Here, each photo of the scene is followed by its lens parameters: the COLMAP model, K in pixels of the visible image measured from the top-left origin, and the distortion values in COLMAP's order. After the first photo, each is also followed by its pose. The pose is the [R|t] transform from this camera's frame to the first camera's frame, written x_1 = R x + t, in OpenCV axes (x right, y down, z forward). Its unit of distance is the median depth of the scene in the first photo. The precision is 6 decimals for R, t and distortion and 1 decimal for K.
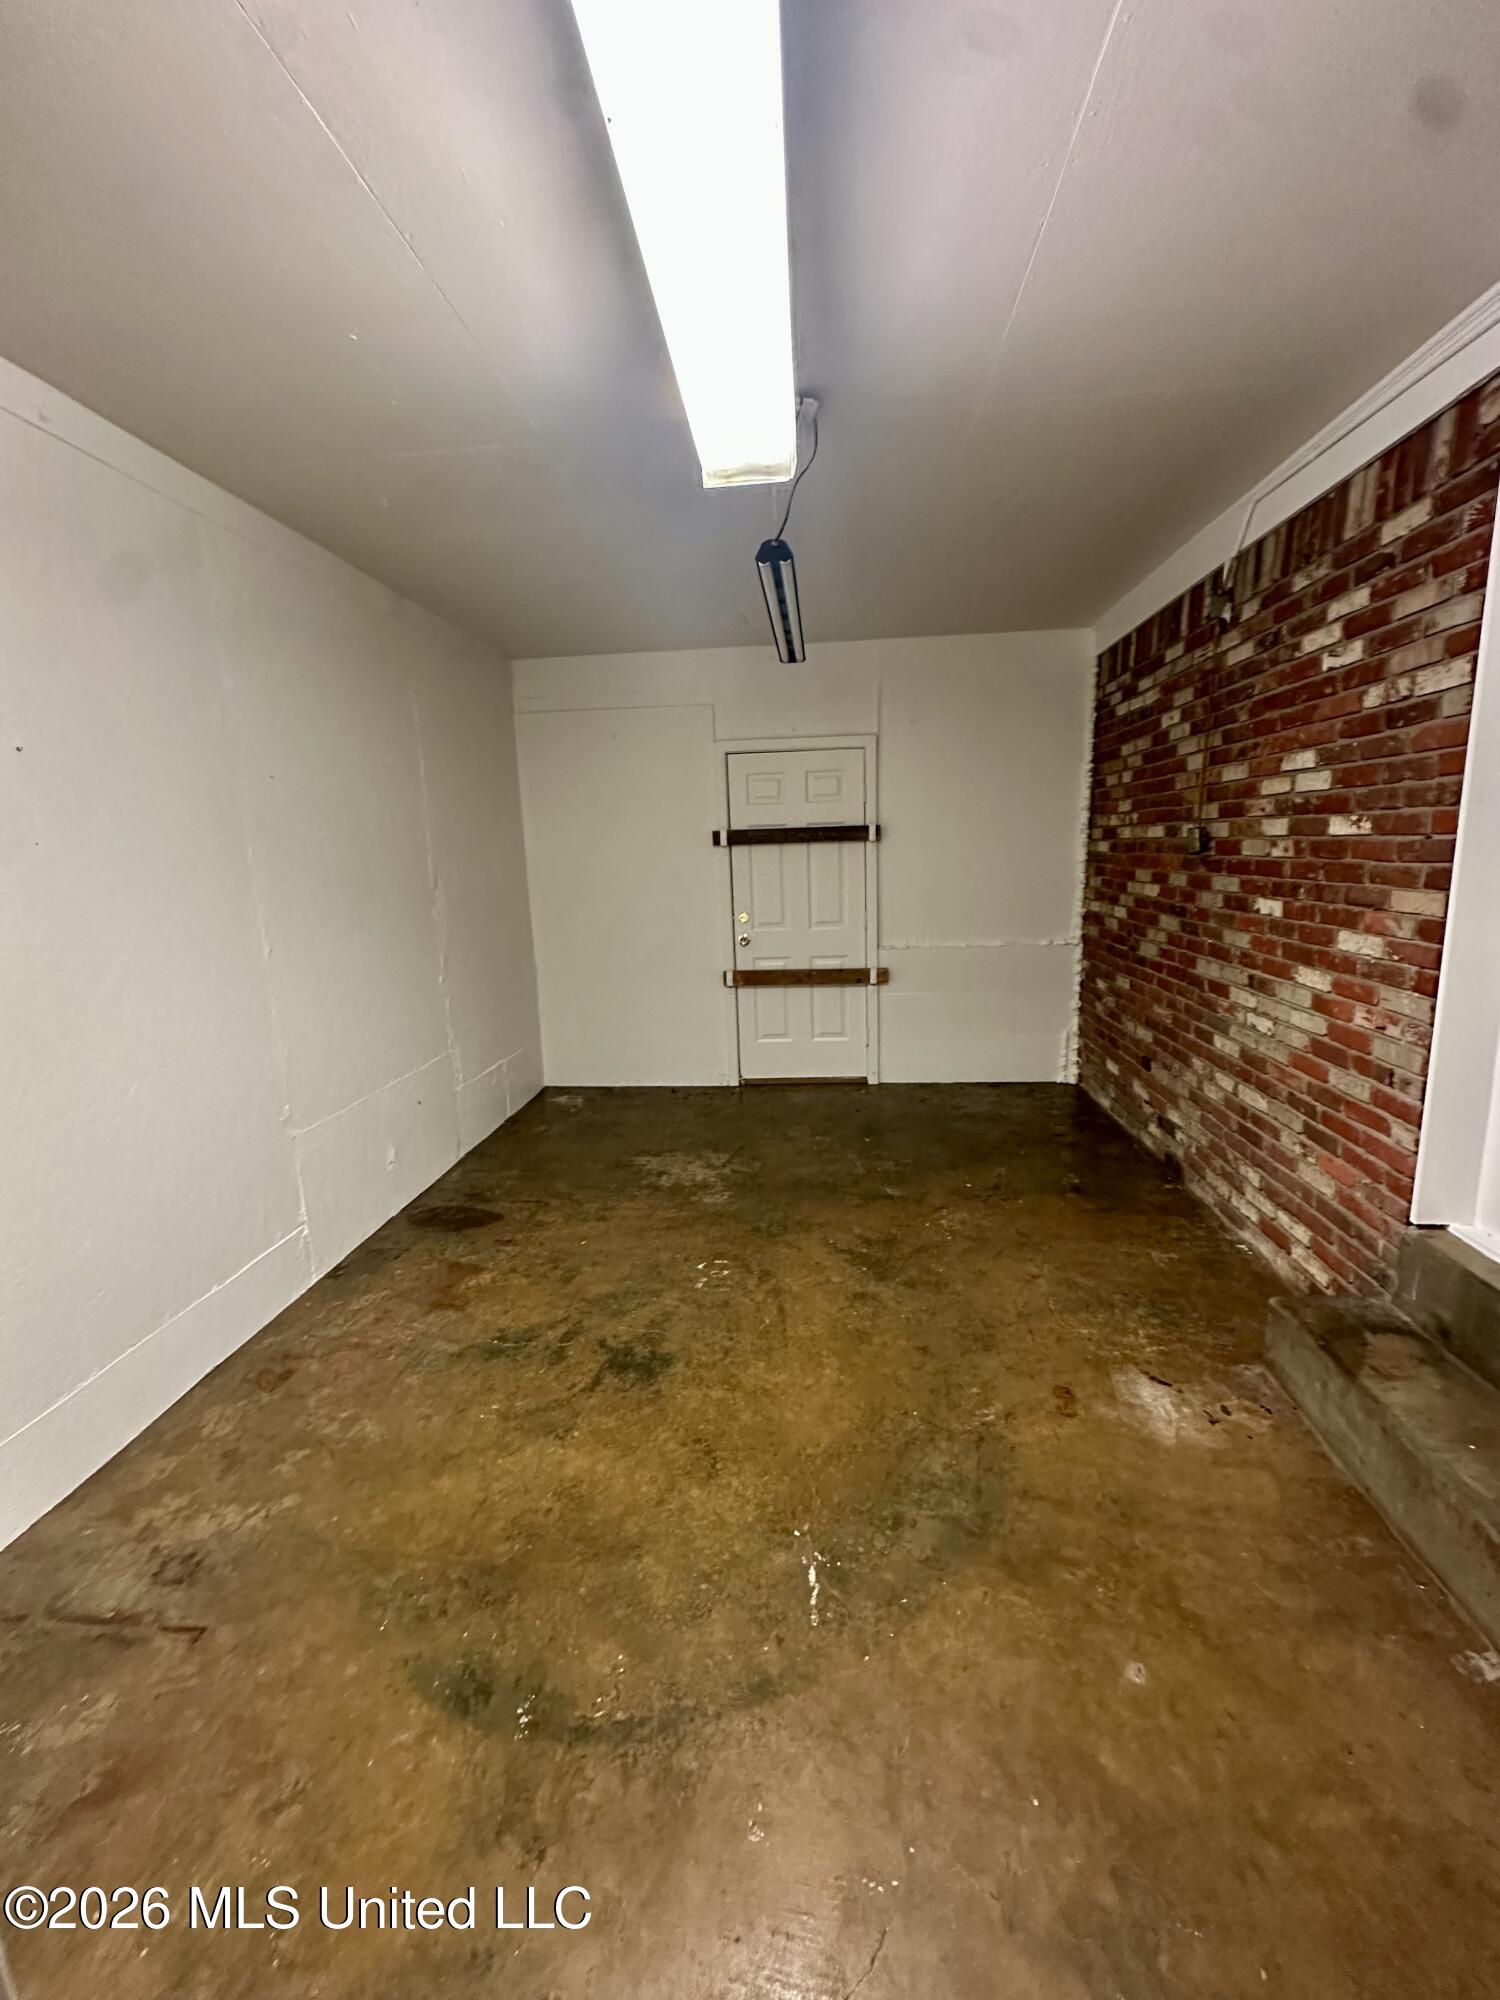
lens RADIAL K [[799.0, 0, 747.7], [0, 799.0, 999.6], [0, 0, 1]] dist [-0.008844, 0.000959]
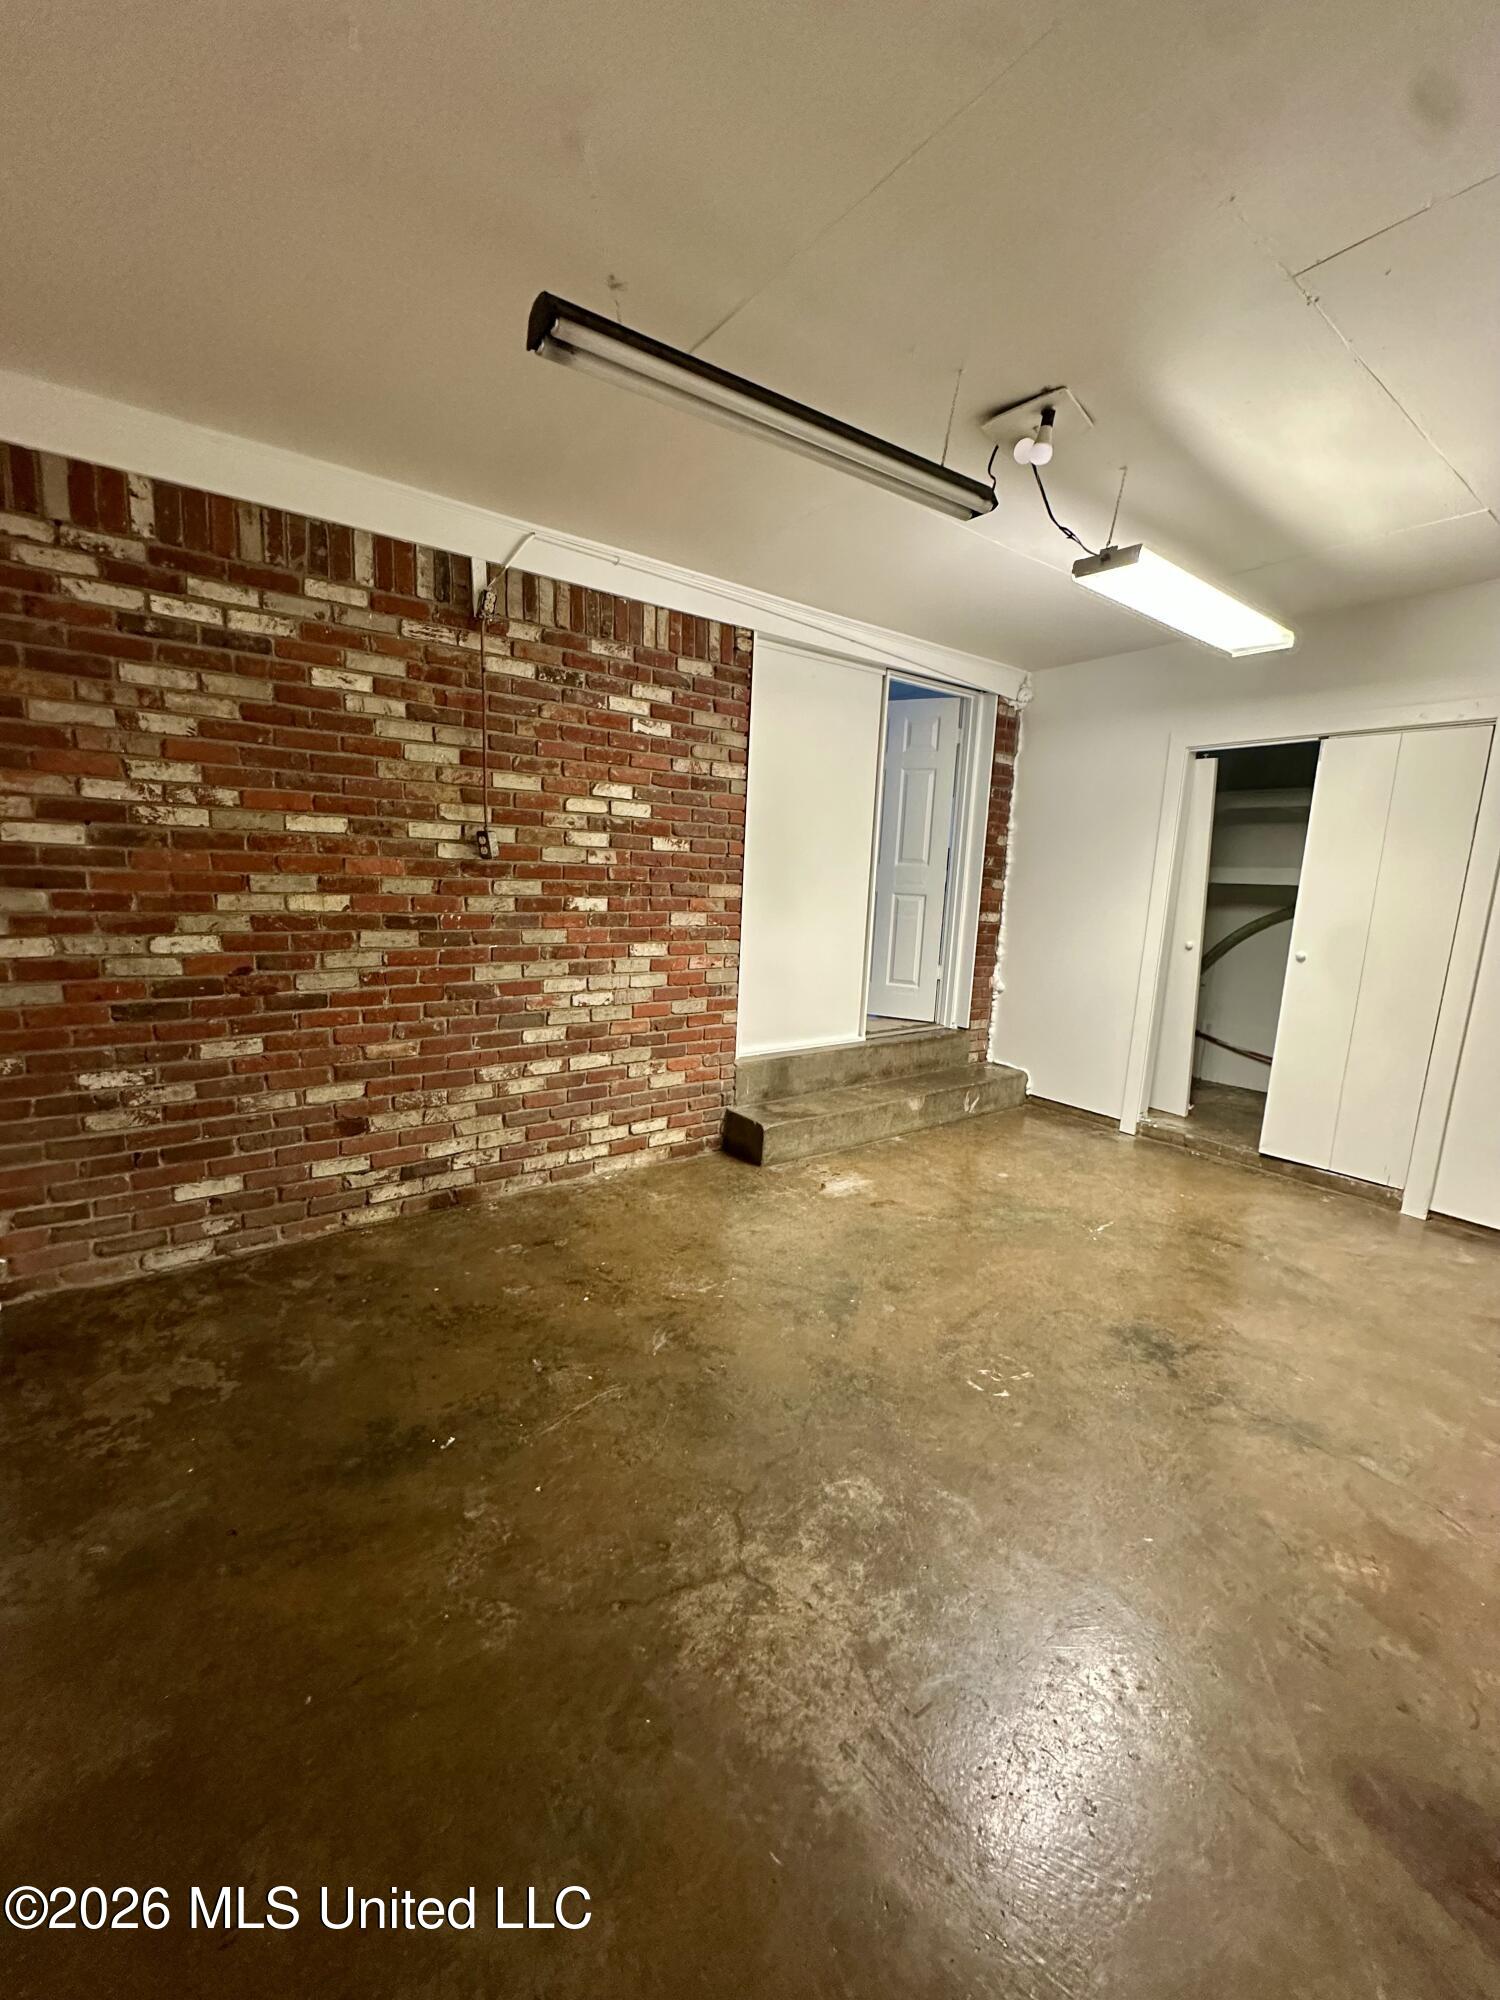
lens RADIAL K [[799.0, 0, 743.3], [0, 799.0, 1004.5], [0, 0, 1]] dist [-0.008844, 0.000959]
pose [[-0.668889, -0.117402, 0.734033, -0.450222], [0.123391, 0.956216, 0.265378, -0.280663], [-0.733050, 0.268081, -0.625116, 1.725339]]
